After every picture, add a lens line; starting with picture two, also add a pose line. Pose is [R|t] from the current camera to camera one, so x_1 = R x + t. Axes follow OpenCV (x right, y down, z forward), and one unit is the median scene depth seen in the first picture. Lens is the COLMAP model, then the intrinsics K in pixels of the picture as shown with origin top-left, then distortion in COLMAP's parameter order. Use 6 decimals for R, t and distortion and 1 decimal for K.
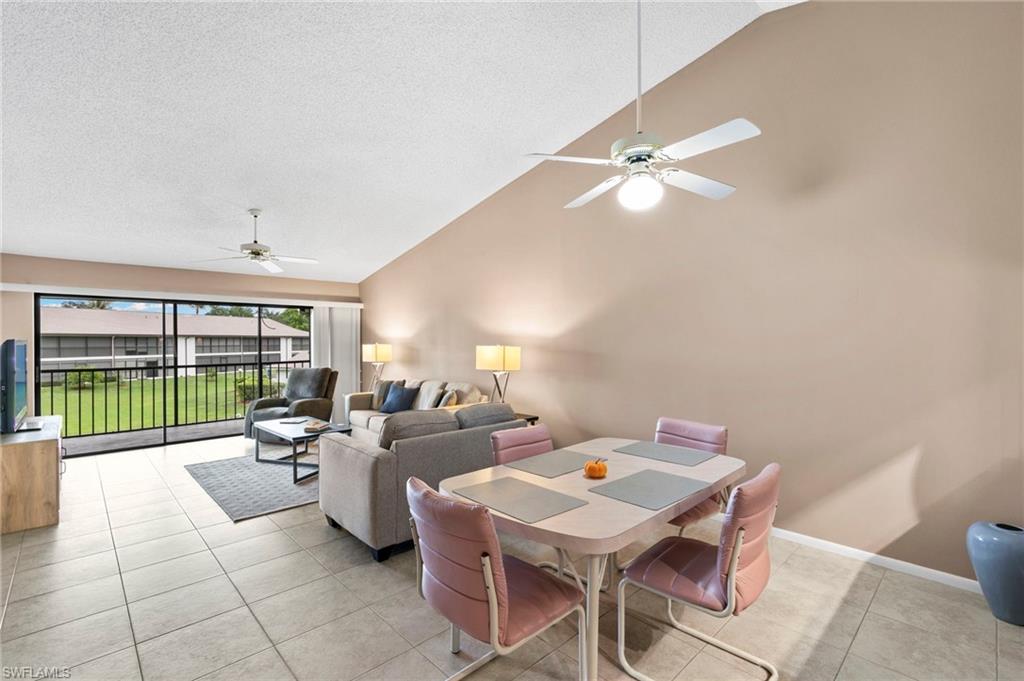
lens RADIAL K [[457.2, 0, 512.0], [0, 457.2, 340.5], [0, 0, 1]] dist [0.002587, 0.000174]
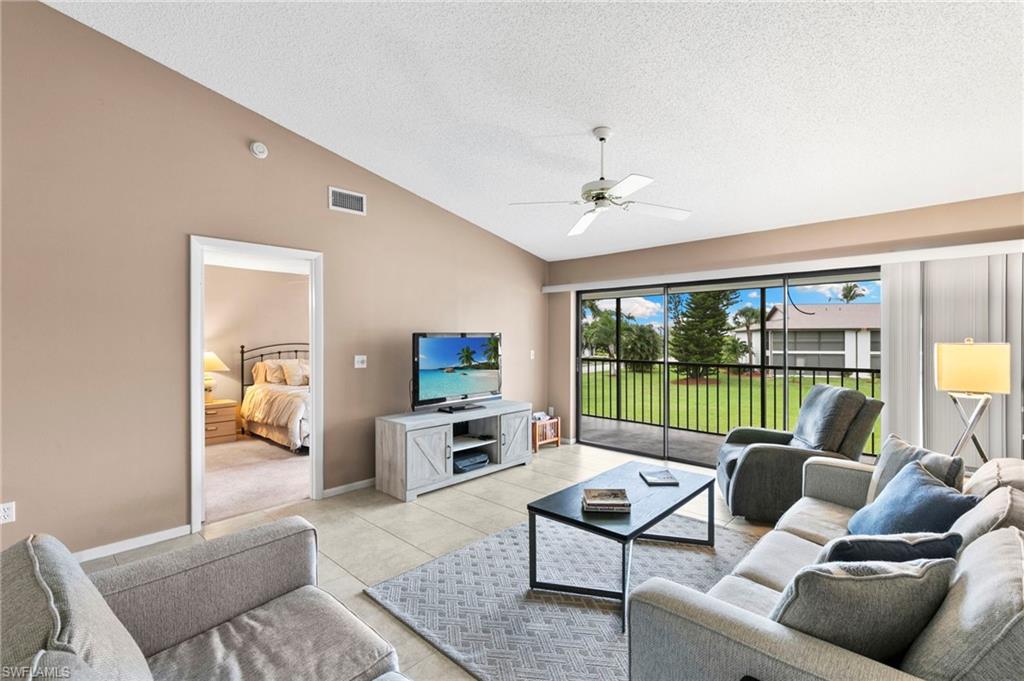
lens RADIAL K [[457.2, 0, 512.0], [0, 457.2, 340.5], [0, 0, 1]] dist [0.002587, 0.000174]
pose [[0.050365, 0.010830, -0.998672, 0.057631], [0.001292, 0.999940, 0.010908, 0.002081], [0.998730, -0.001840, 0.050348, 0.669580]]
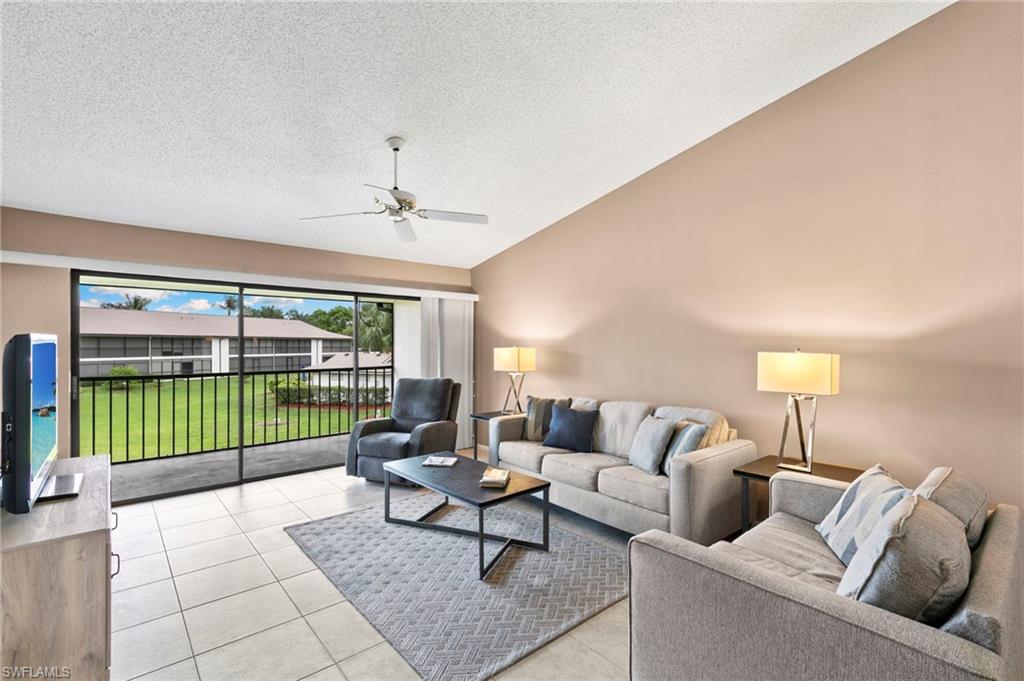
lens RADIAL K [[461.1, 0, 512.1], [0, 461.1, 344.1], [0, 0, 1]] dist [0.002875, 0.000469]
pose [[0.998781, 0.006633, -0.048909, -0.287713], [-0.006600, 0.999978, 0.000839, 0.002661], [0.048914, -0.000515, 0.998803, 0.281872]]
